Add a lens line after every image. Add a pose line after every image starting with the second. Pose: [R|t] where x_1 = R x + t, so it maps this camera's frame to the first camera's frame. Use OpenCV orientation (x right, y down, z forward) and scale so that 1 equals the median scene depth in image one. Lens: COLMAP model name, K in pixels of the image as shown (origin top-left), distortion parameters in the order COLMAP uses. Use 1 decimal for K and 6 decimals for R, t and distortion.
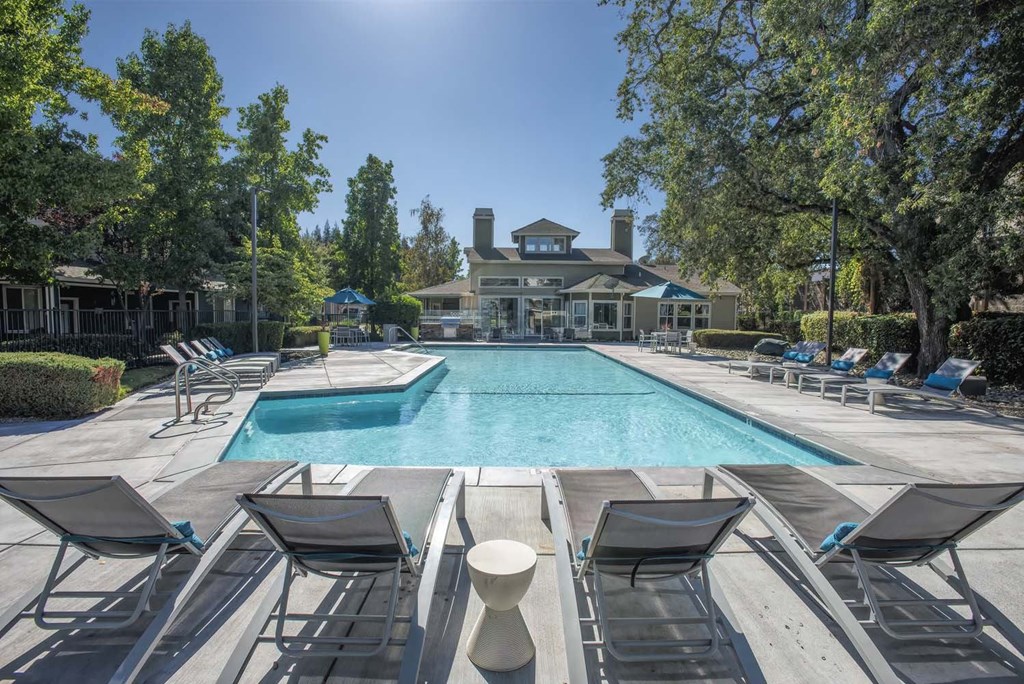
lens RADIAL K [[510.7, 0, 512.0], [0, 510.7, 342.0], [0, 0, 1]] dist [-0.042495, 0.000056]
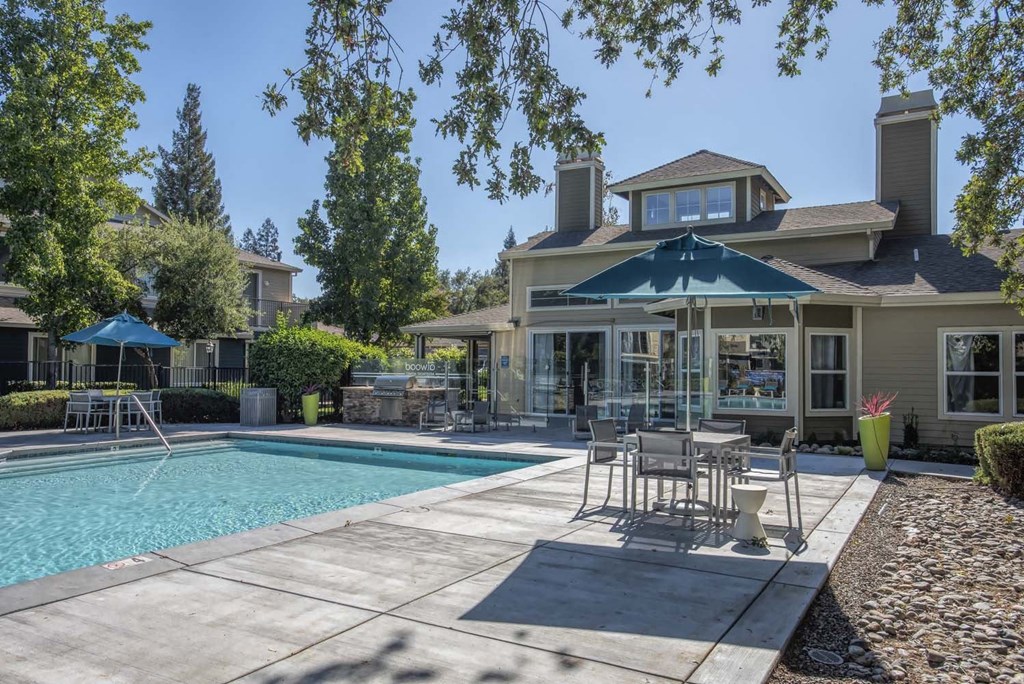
lens RADIAL K [[740.4, 0, 512.0], [0, 740.4, 342.0], [0, 0, 1]] dist [0.000063, 0.000389]
pose [[0.857482, -0.019764, -0.514134, 0.298391], [-0.027108, 0.996139, -0.083504, -0.022643], [0.513799, 0.085540, 0.853635, 0.450156]]
